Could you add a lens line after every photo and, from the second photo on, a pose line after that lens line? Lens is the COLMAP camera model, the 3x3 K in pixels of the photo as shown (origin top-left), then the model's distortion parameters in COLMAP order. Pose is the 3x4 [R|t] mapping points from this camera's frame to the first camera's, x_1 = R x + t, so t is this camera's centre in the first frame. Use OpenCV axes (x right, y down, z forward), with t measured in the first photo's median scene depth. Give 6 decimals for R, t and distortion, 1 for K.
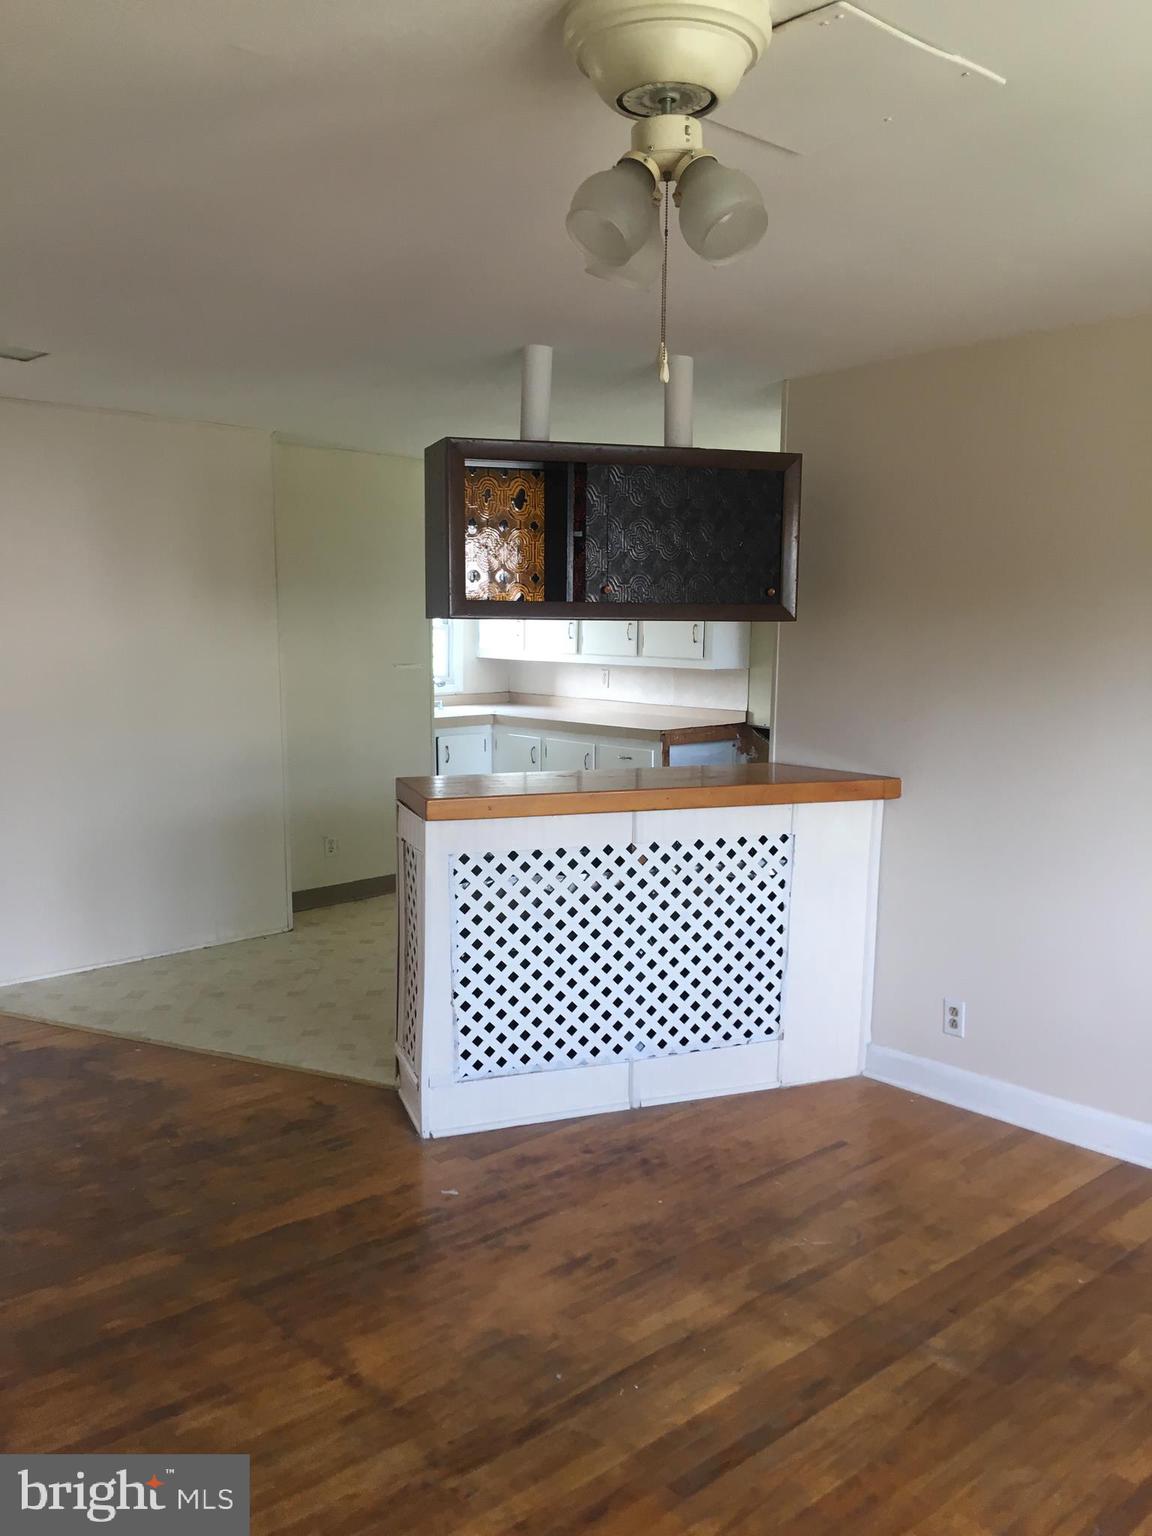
lens RADIAL K [[1293.3, 0, 575.5], [0, 1293.3, 770.5], [0, 0, 1]] dist [0.003279, -0.020786]
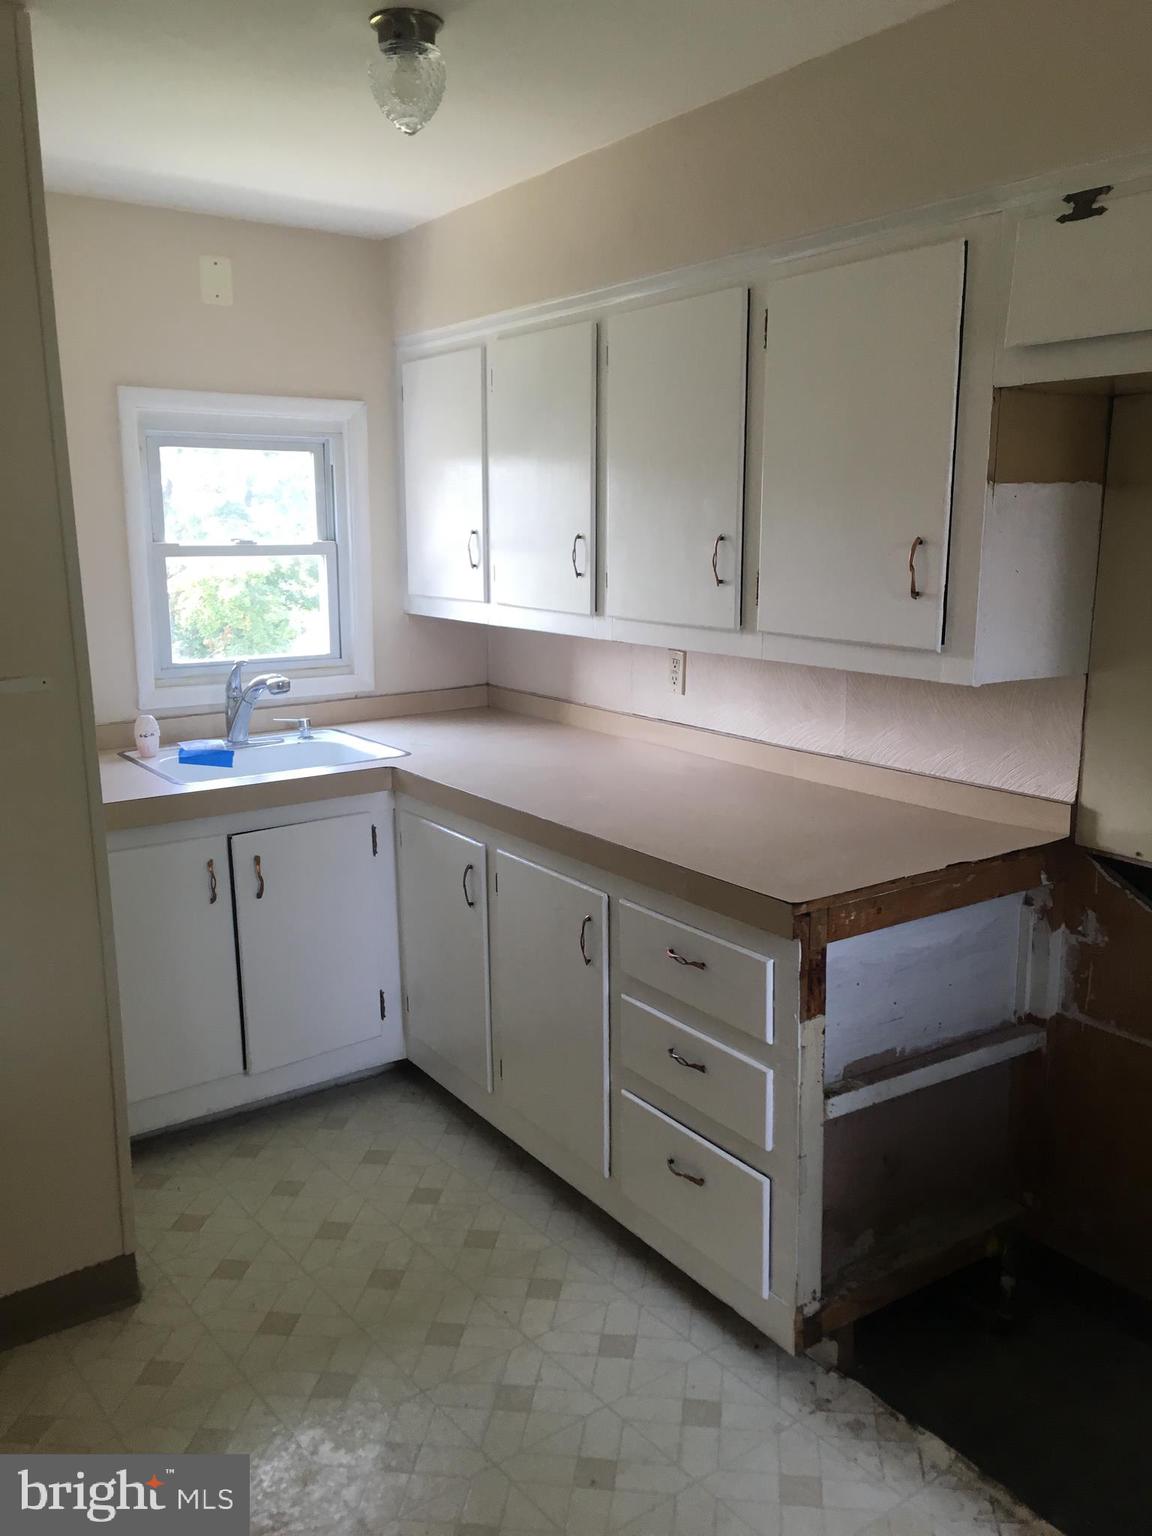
lens RADIAL K [[1293.3, 0, 575.2], [0, 1293.3, 763.2], [0, 0, 1]] dist [0.003279, -0.020786]
pose [[0.988744, 0.010994, -0.149215, 0.056218], [0.001040, 0.996768, 0.080328, -0.082043], [0.149616, -0.079579, 0.985536, 0.657584]]
